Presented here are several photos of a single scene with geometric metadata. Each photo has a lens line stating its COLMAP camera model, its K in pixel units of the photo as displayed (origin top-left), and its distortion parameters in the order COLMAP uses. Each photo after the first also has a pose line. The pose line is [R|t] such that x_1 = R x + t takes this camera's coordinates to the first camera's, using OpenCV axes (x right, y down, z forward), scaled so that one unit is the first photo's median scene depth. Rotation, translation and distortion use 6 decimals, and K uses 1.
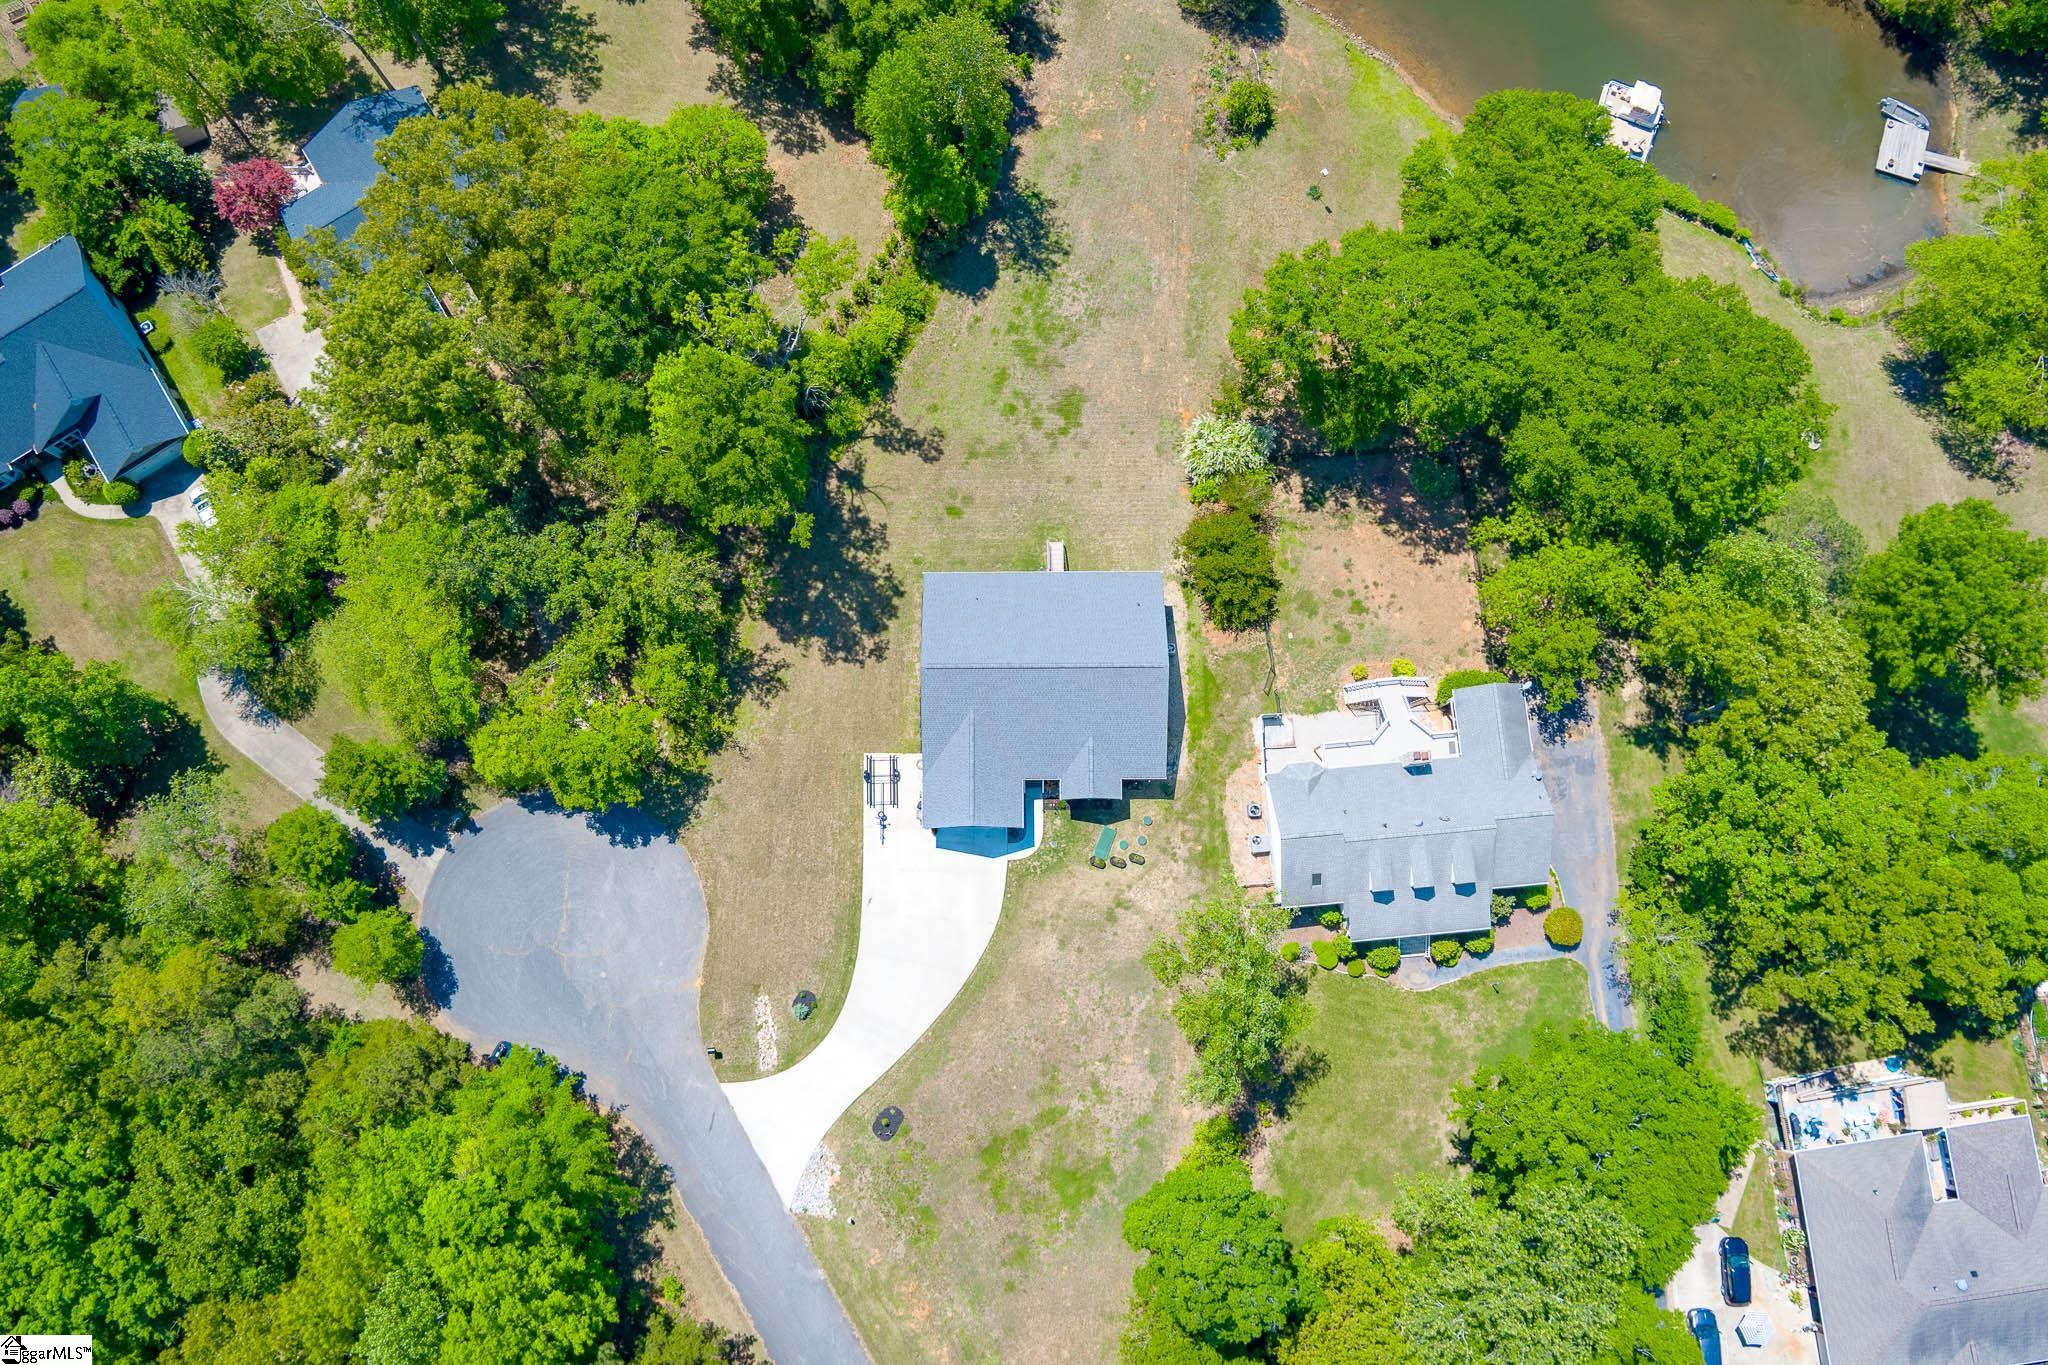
lens RADIAL K [[1652.6, 0, 1019.6], [0, 1652.6, 685.4], [0, 0, 1]] dist [-0.077123, 0.019589]
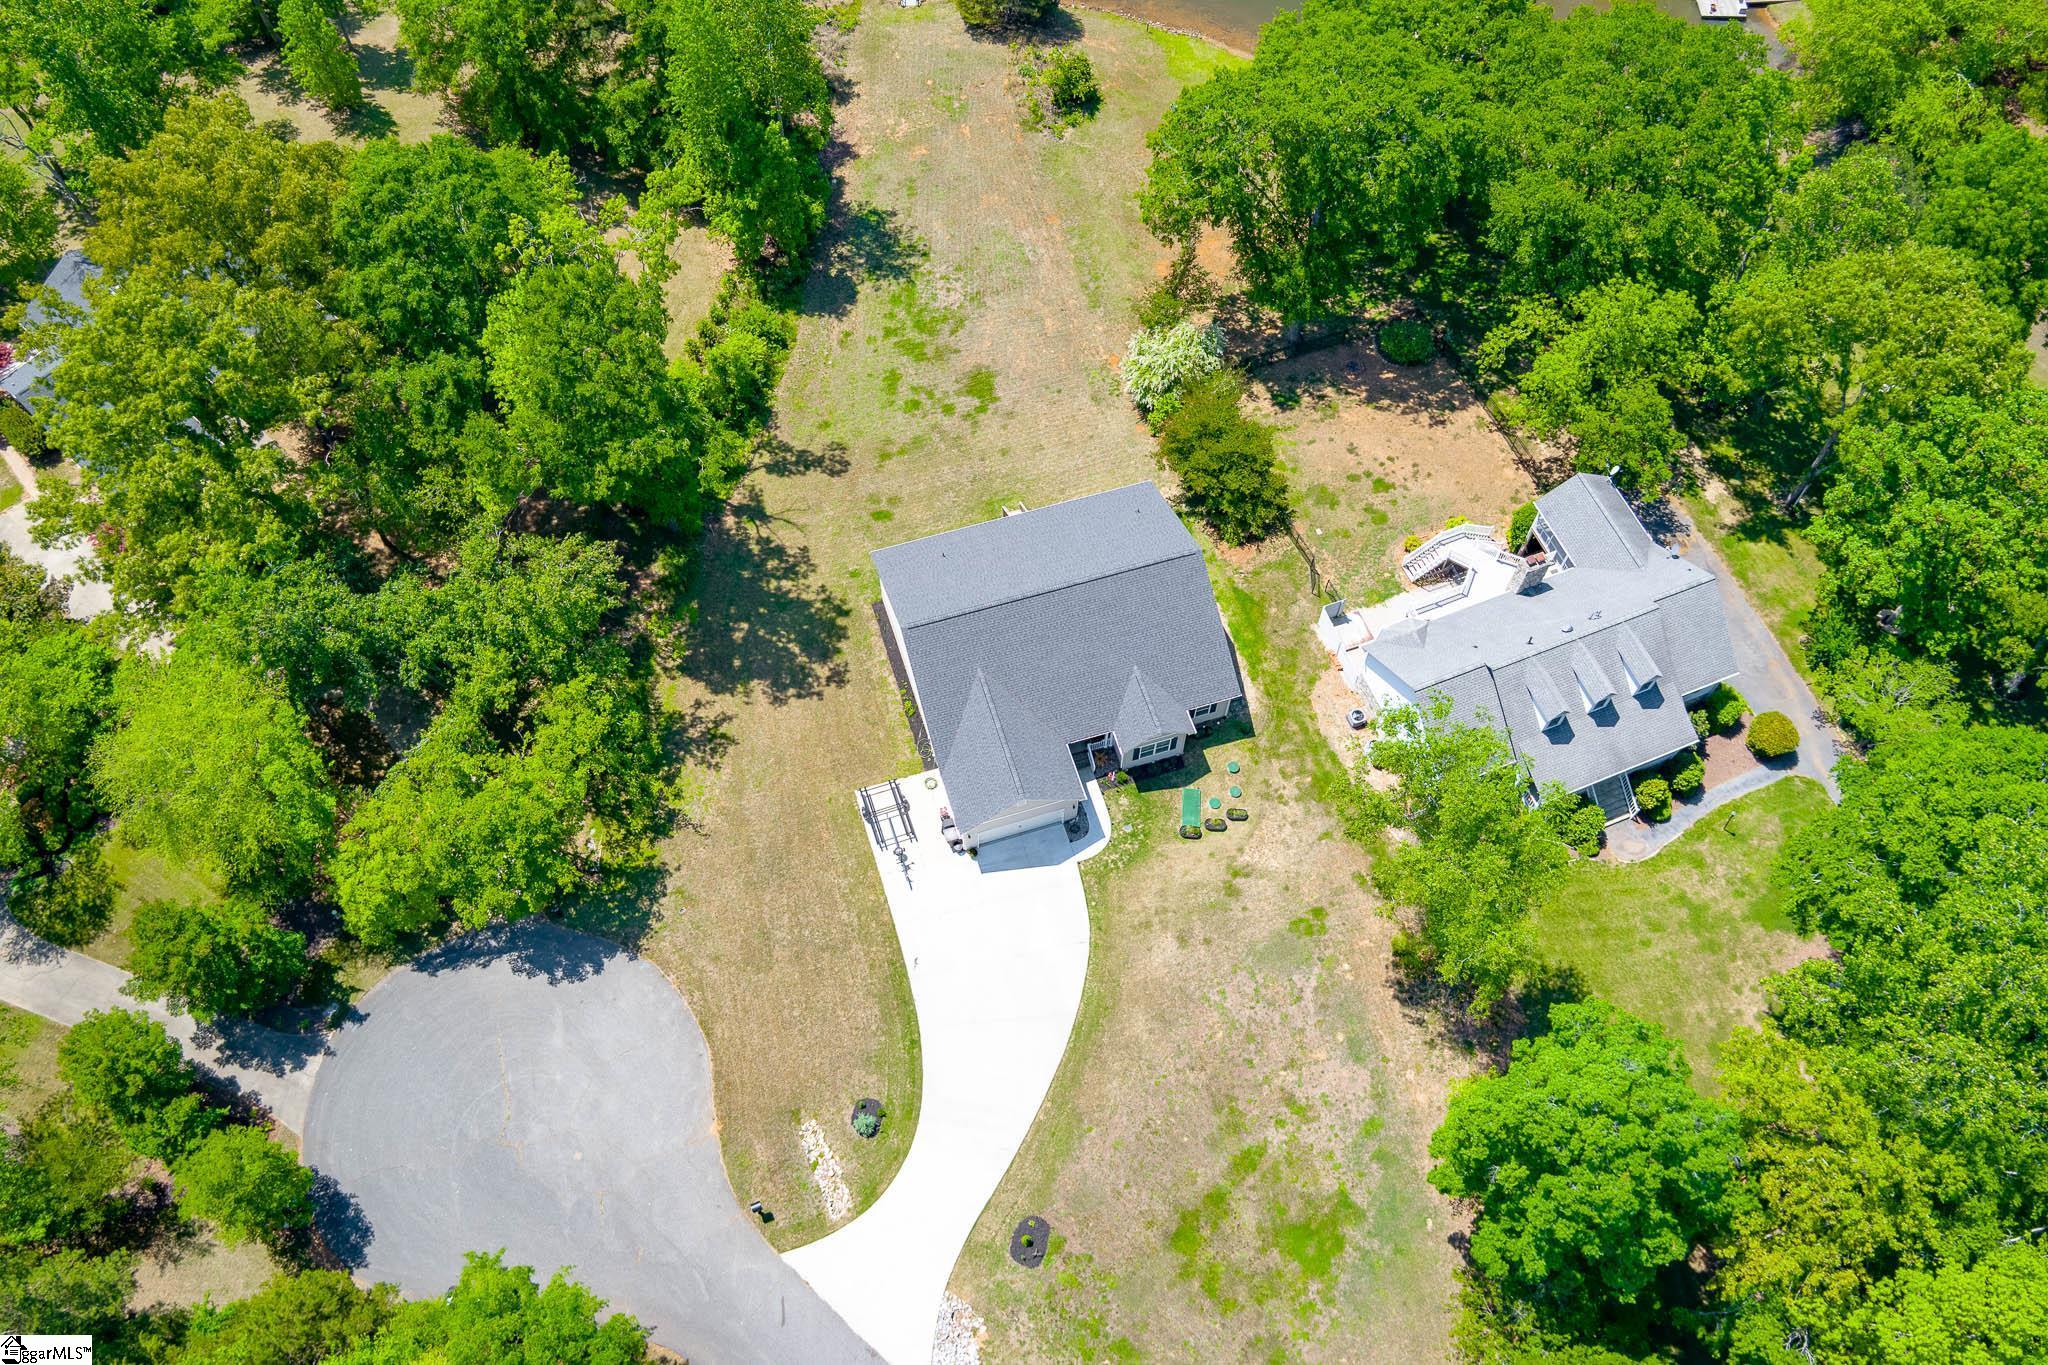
lens RADIAL K [[1652.6, 0, 1020.6], [0, 1652.6, 677.2], [0, 0, 1]] dist [-0.077123, 0.019589]
pose [[0.956313, -0.257890, 0.137689, -0.113570], [0.288209, 0.910615, -0.296169, 0.243960], [-0.049003, 0.322914, 0.945159, 0.260049]]
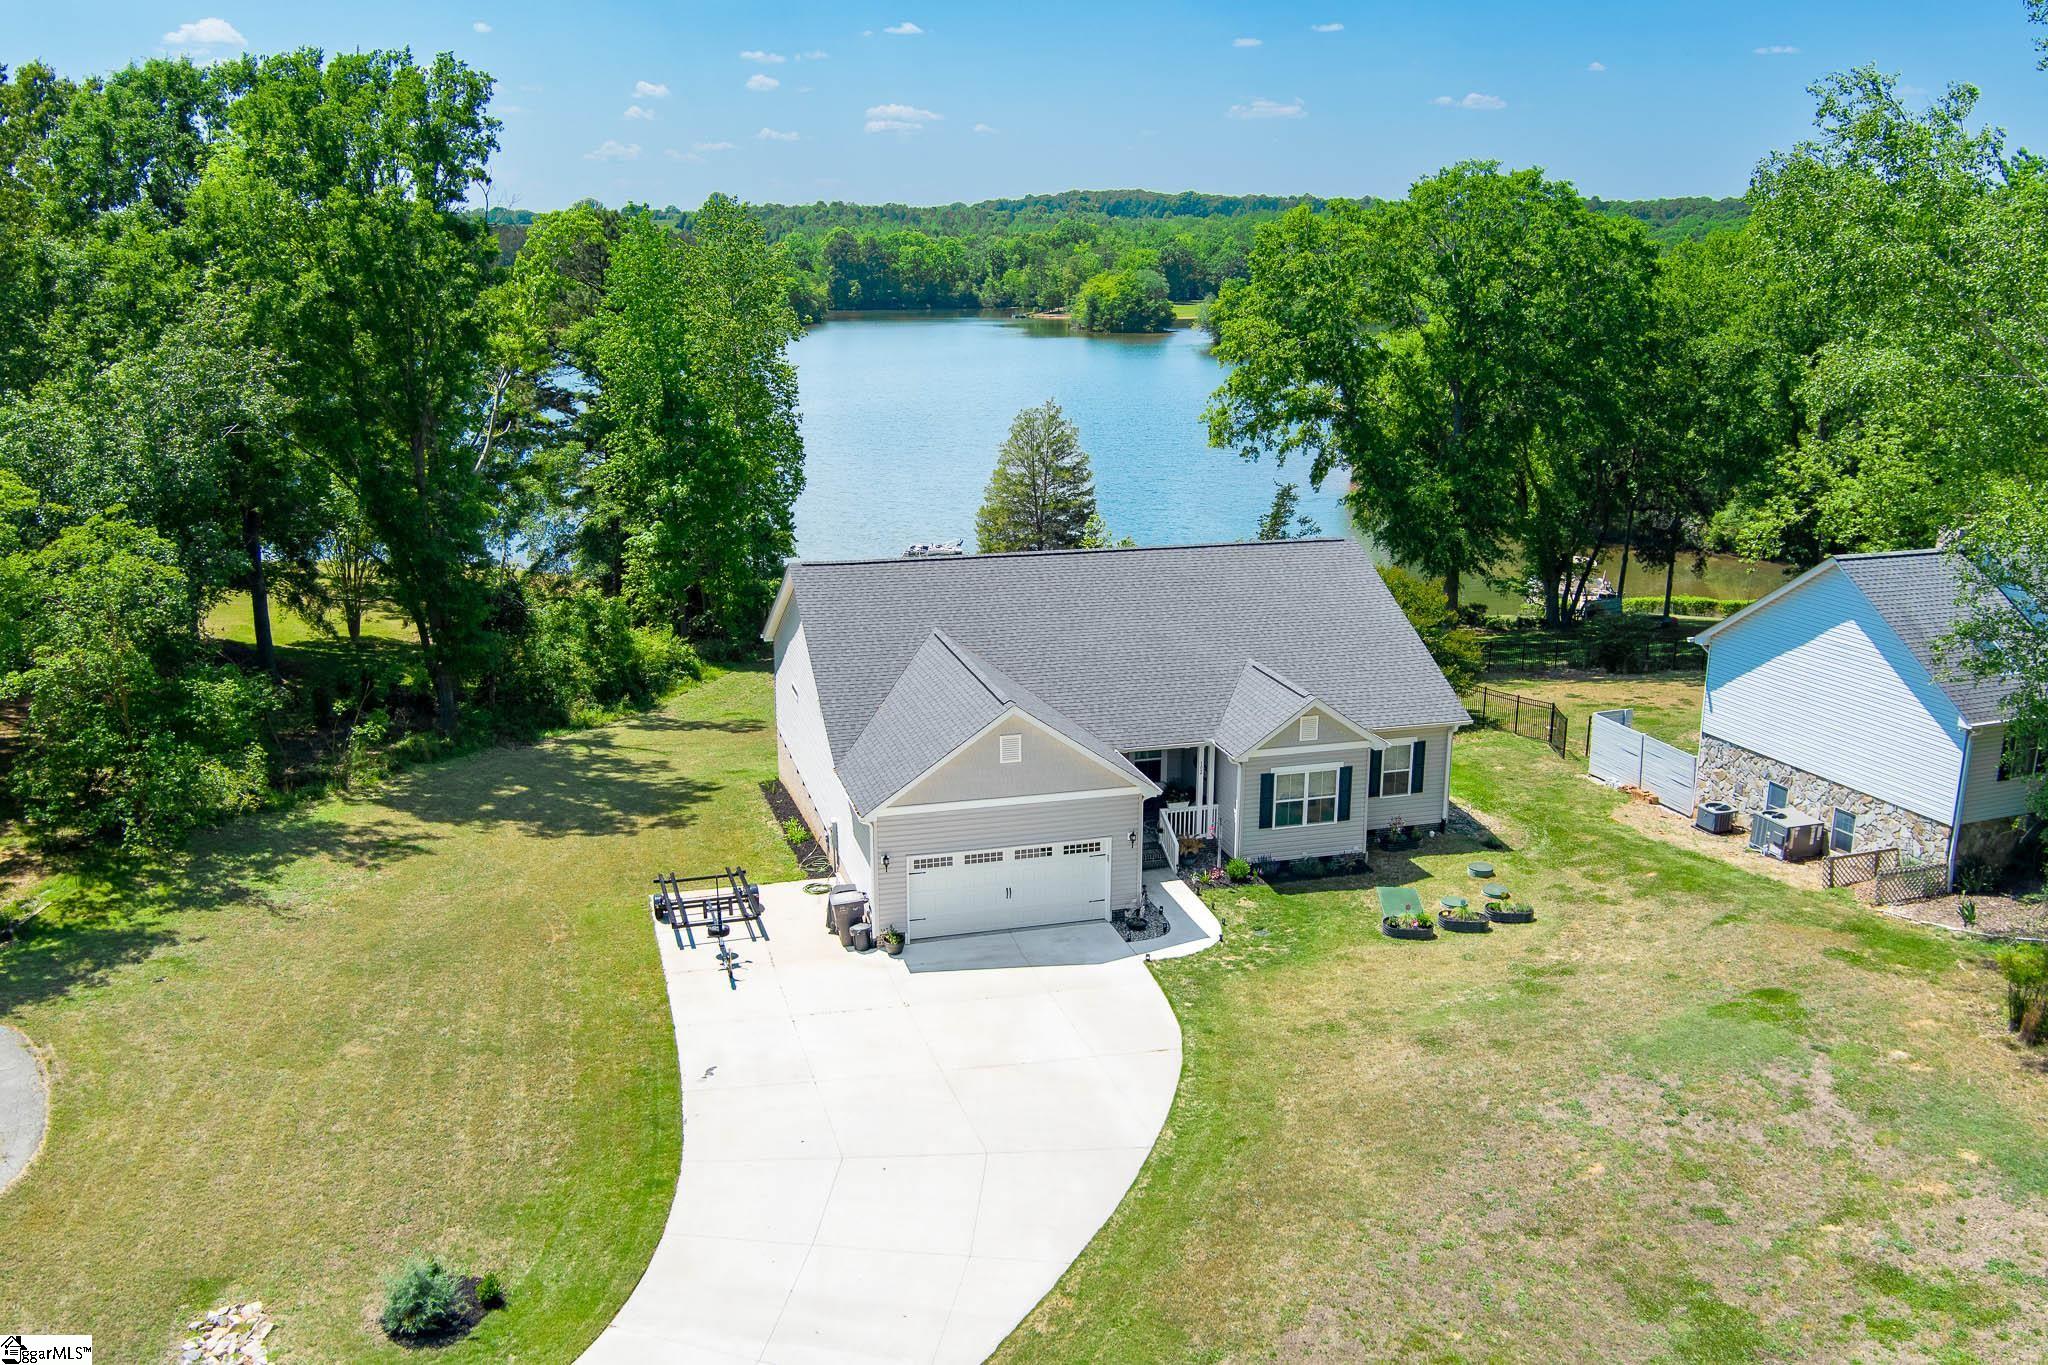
lens RADIAL K [[1652.6, 0, 1021.7], [0, 1652.6, 677.8], [0, 0, 1]] dist [-0.077123, 0.019589]
pose [[0.965533, -0.078903, 0.248033, -0.102224], [0.258443, 0.403654, -0.877651, 0.350090], [-0.030870, 0.911503, 0.410133, 0.821427]]
